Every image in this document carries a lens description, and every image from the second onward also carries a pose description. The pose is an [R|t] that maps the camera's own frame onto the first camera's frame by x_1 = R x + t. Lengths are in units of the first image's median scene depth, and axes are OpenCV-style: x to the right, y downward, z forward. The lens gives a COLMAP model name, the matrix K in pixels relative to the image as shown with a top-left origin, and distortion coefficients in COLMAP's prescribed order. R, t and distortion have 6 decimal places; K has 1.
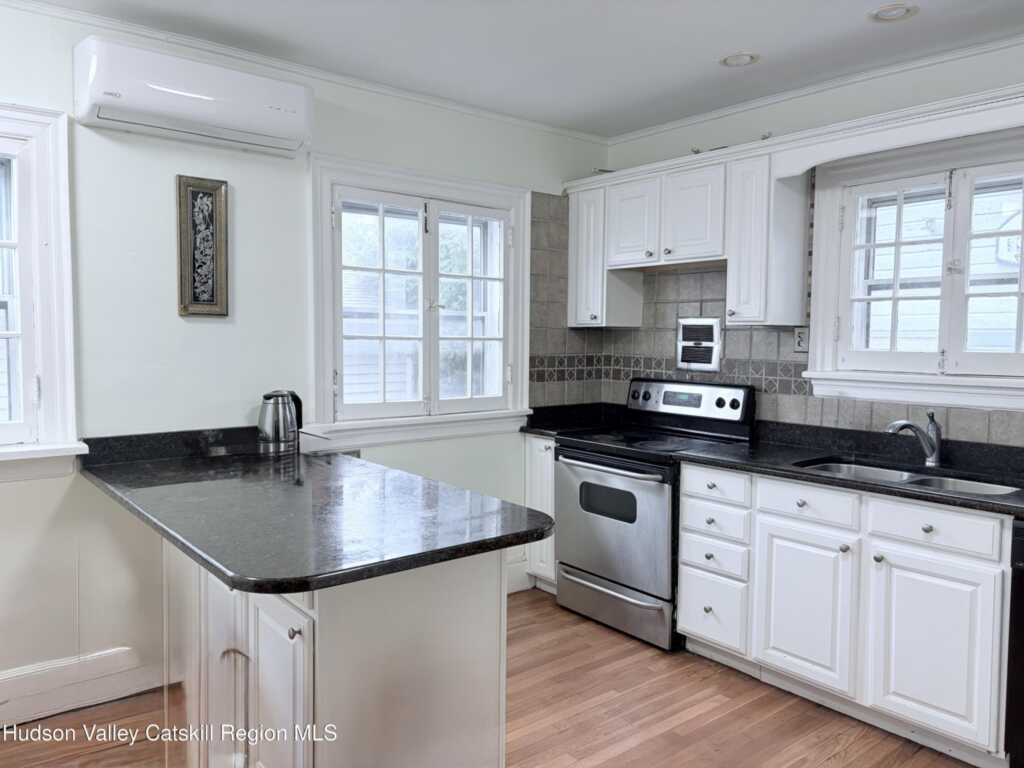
lens RADIAL K [[759.0, 0, 502.1], [0, 759.0, 383.8], [0, 0, 1]] dist [0.089181, -0.124164]
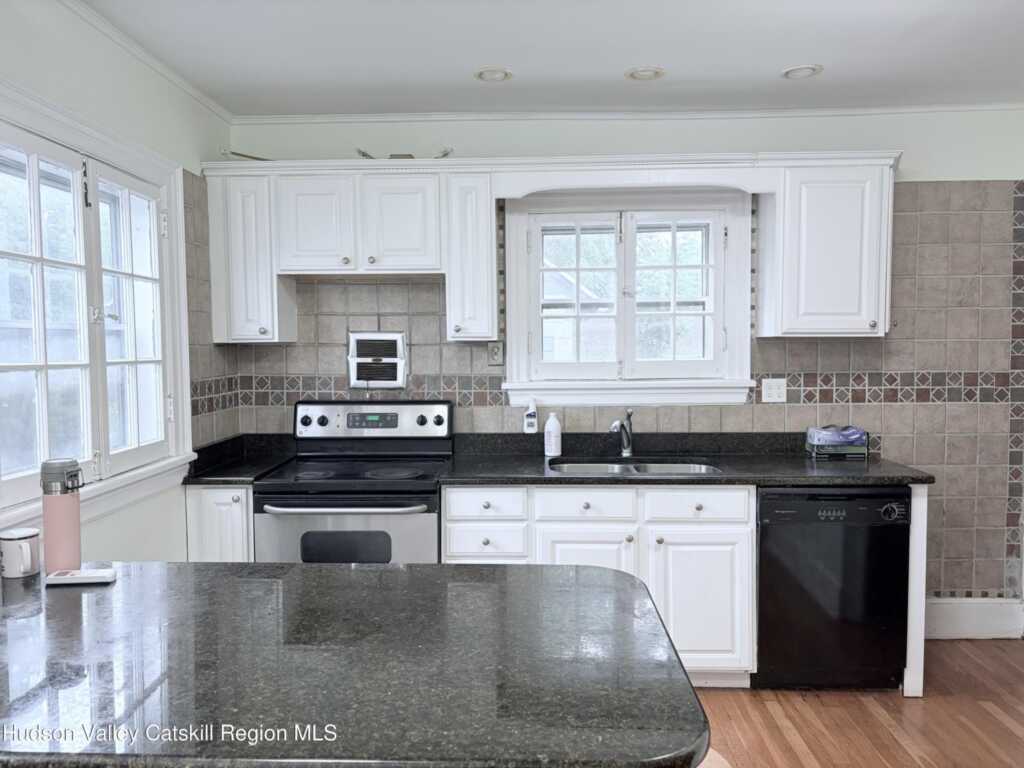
lens RADIAL K [[759.0, 0, 502.1], [0, 759.0, 383.8], [0, 0, 1]] dist [0.089181, -0.124164]
pose [[0.657423, -0.057036, 0.751360, -0.365359], [0.063740, 0.997767, 0.019969, -0.033828], [-0.750821, 0.034764, 0.659590, 0.283807]]
